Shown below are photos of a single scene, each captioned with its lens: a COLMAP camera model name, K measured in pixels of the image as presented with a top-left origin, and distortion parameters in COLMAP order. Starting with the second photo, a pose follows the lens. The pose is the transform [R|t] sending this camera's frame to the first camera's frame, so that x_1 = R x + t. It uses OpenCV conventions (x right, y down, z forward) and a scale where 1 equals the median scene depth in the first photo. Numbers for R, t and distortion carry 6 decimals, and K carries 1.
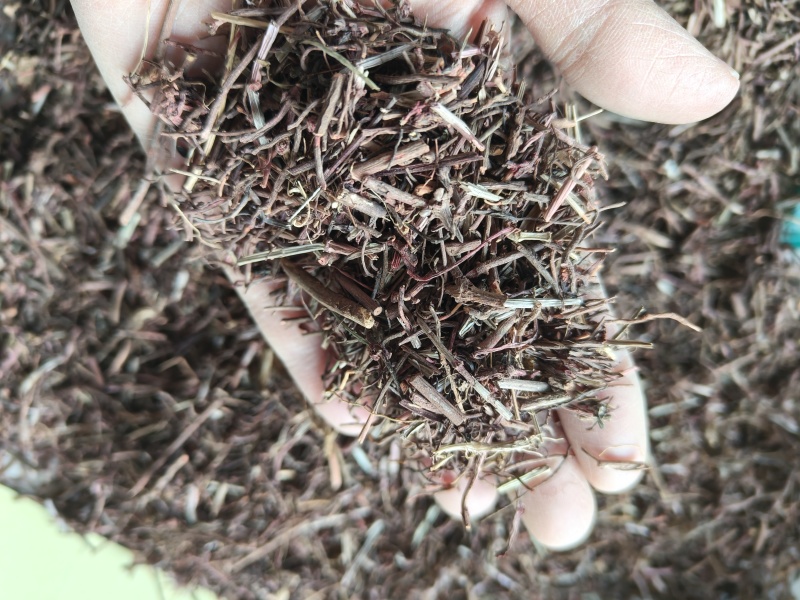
lens RADIAL K [[570.0, 0, 408.0], [0, 570.0, 296.3], [0, 0, 1]] dist [-0.047152, 0.016666]
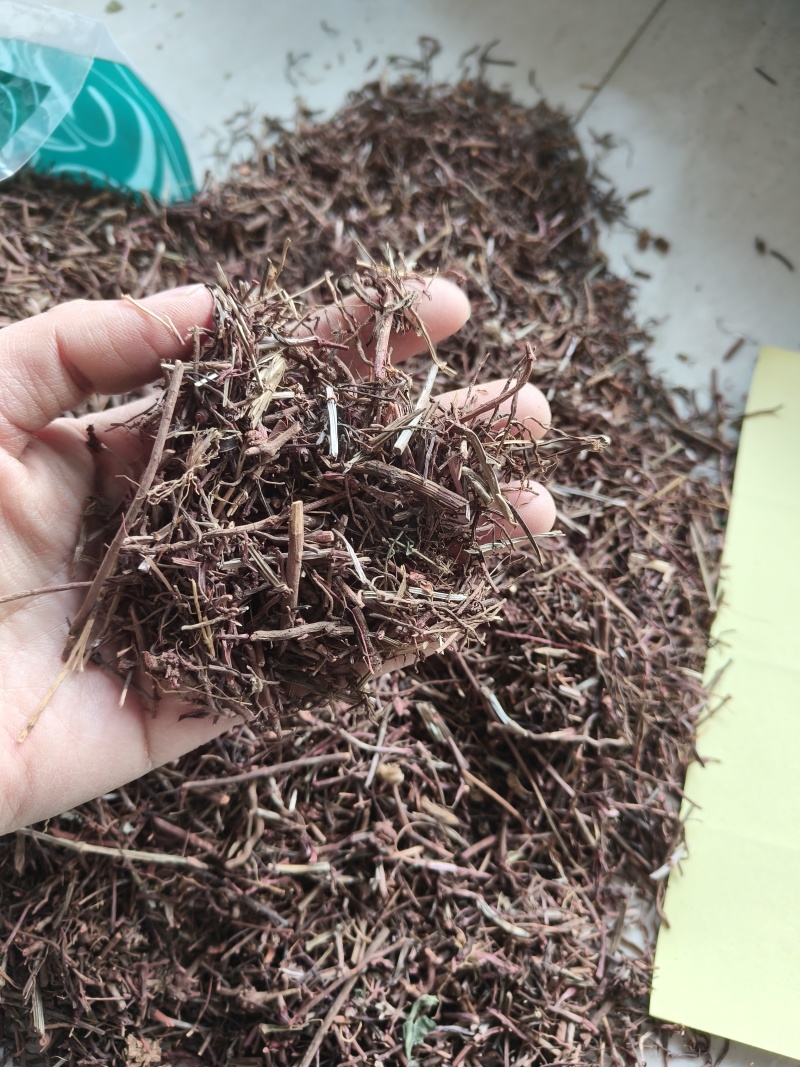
lens RADIAL K [[760.2, 0, 395.3], [0, 760.2, 523.5], [0, 0, 1]] dist [-0.047152, 0.016666]
pose [[-0.240723, -0.944227, 0.224696, -0.312321], [0.965736, -0.256144, -0.041759, 0.181715], [0.096985, 0.206945, 0.973534, -0.216418]]
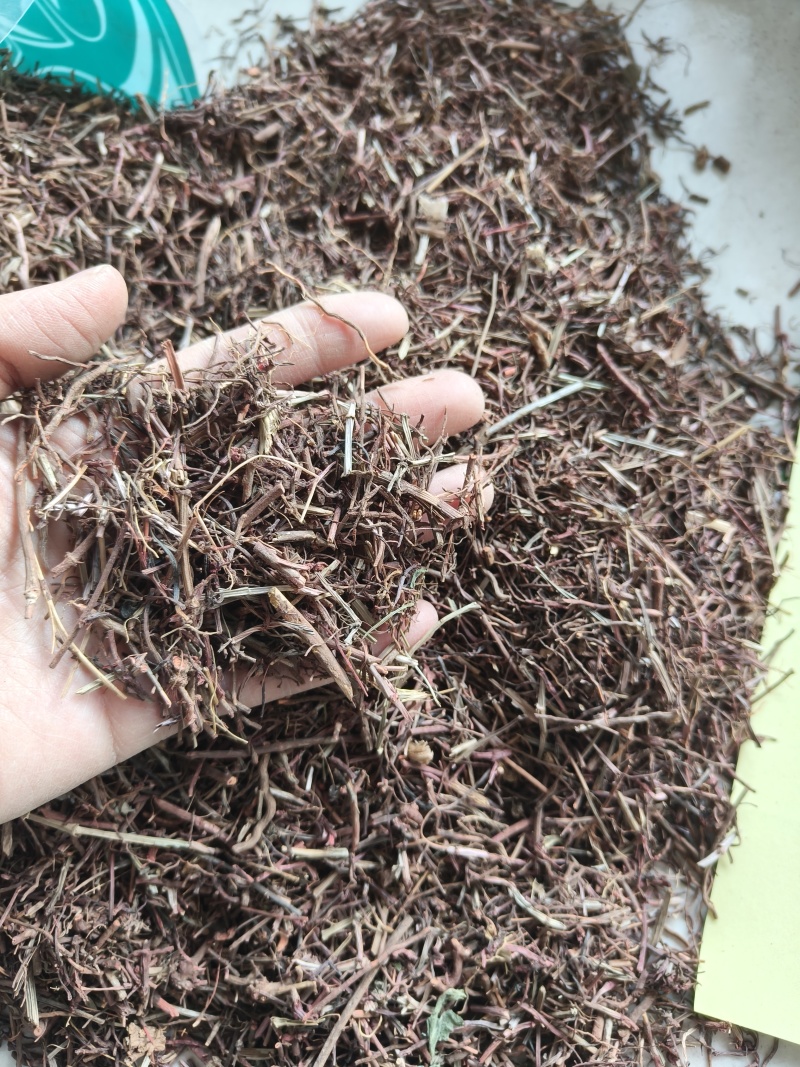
lens RADIAL K [[760.2, 0, 403.6], [0, 760.2, 526.6], [0, 0, 1]] dist [-0.047152, 0.016666]
pose [[-0.229772, -0.960145, 0.159145, -0.278002], [0.968570, -0.241599, -0.059188, 0.150415], [0.095278, 0.140543, 0.985479, -0.095525]]
